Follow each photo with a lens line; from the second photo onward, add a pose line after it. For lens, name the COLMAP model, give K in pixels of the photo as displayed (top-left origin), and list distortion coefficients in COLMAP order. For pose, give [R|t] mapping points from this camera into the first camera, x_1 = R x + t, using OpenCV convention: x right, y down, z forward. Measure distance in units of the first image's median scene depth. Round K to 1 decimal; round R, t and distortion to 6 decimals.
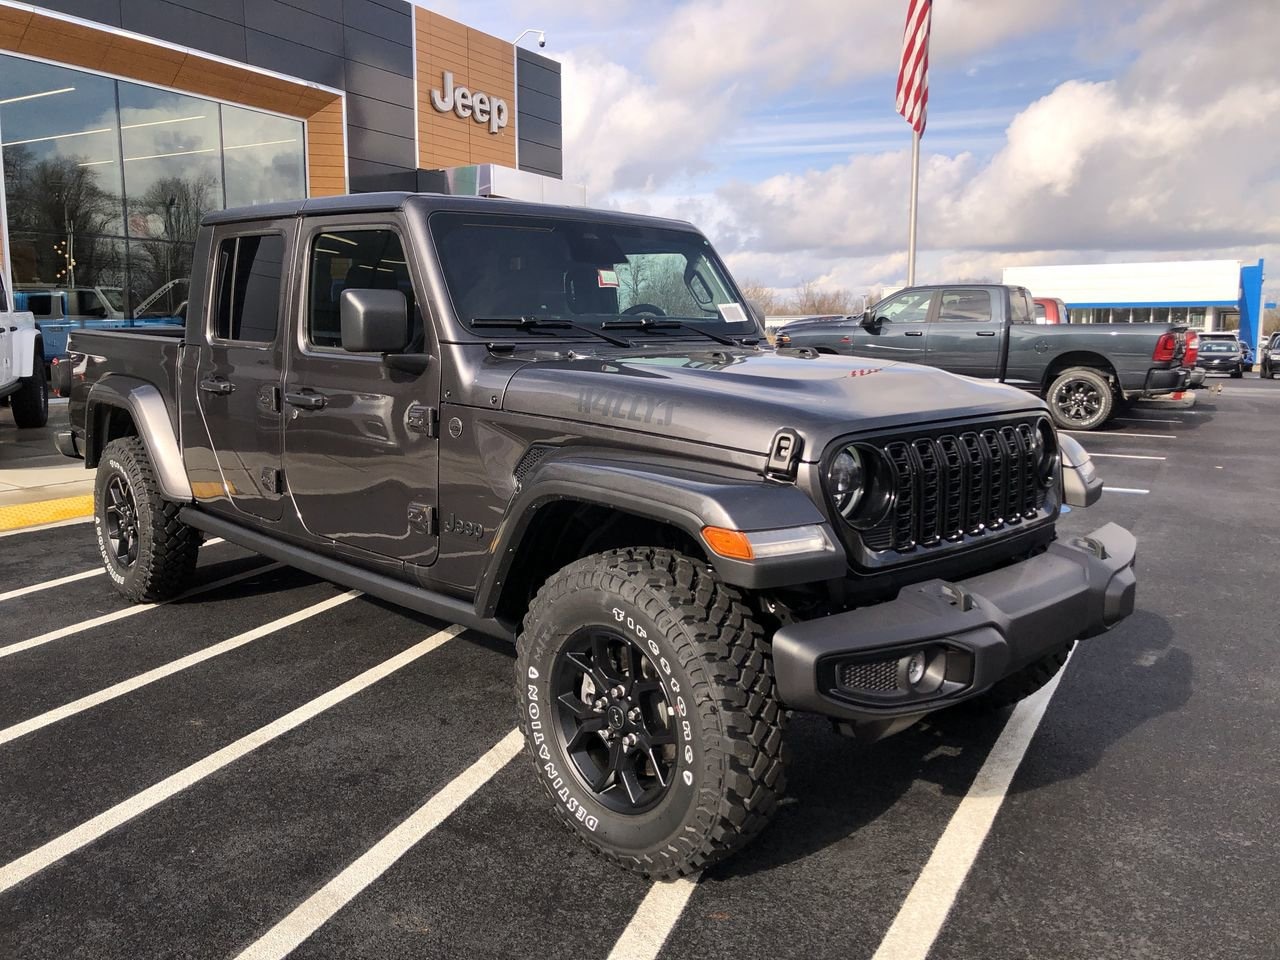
lens RADIAL K [[1056.6, 0, 645.2], [0, 1056.6, 452.9], [0, 0, 1]] dist [0.009361, 0.016614]
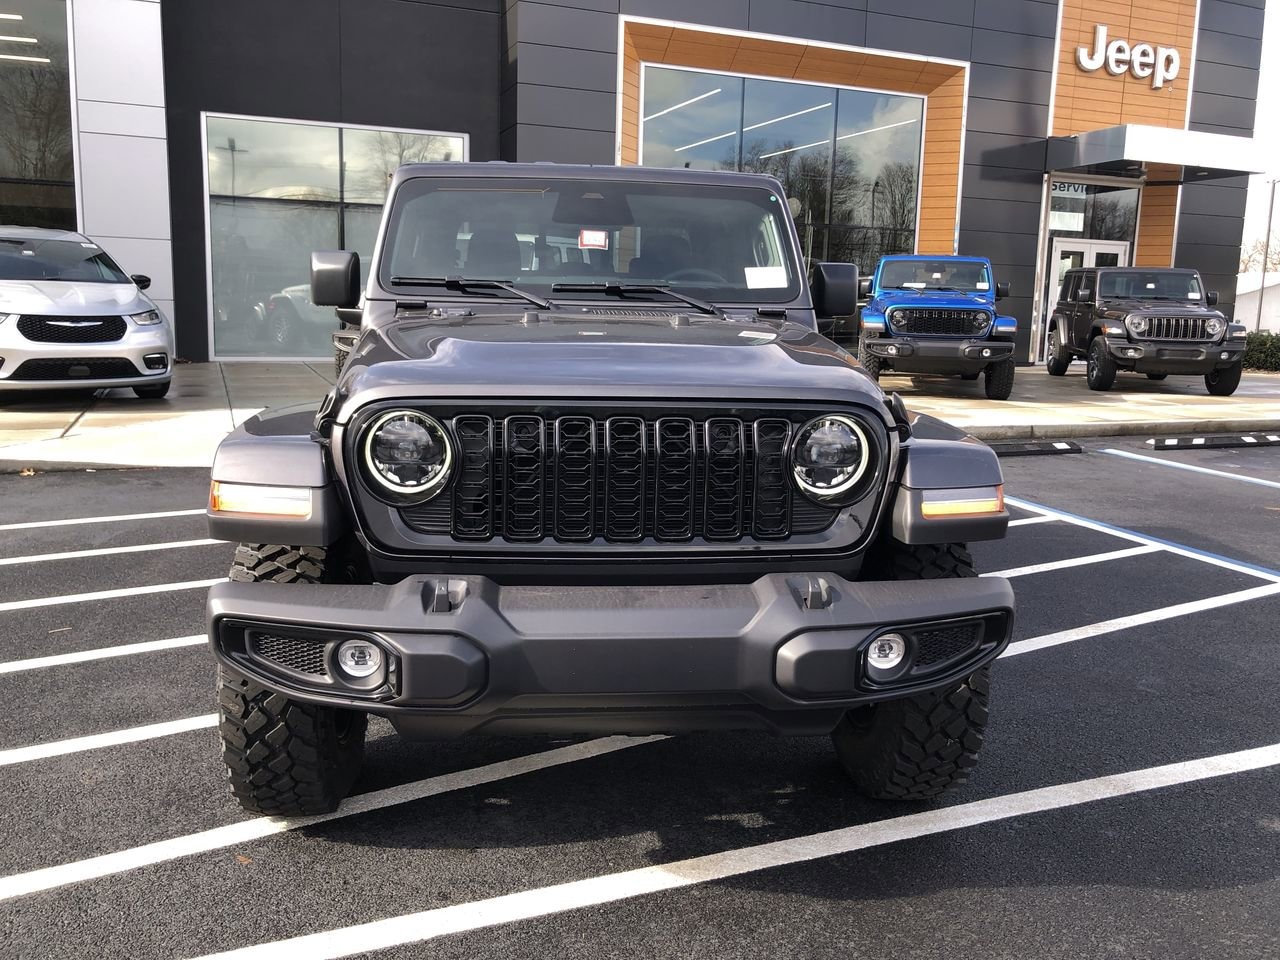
lens RADIAL K [[1056.6, 0, 637.7], [0, 1056.6, 459.5], [0, 0, 1]] dist [0.009361, 0.016614]
pose [[0.779221, 0.112234, -0.616618, 0.117235], [-0.097903, 0.993555, 0.057121, -0.004883], [0.619055, 0.015859, 0.785187, 0.053080]]
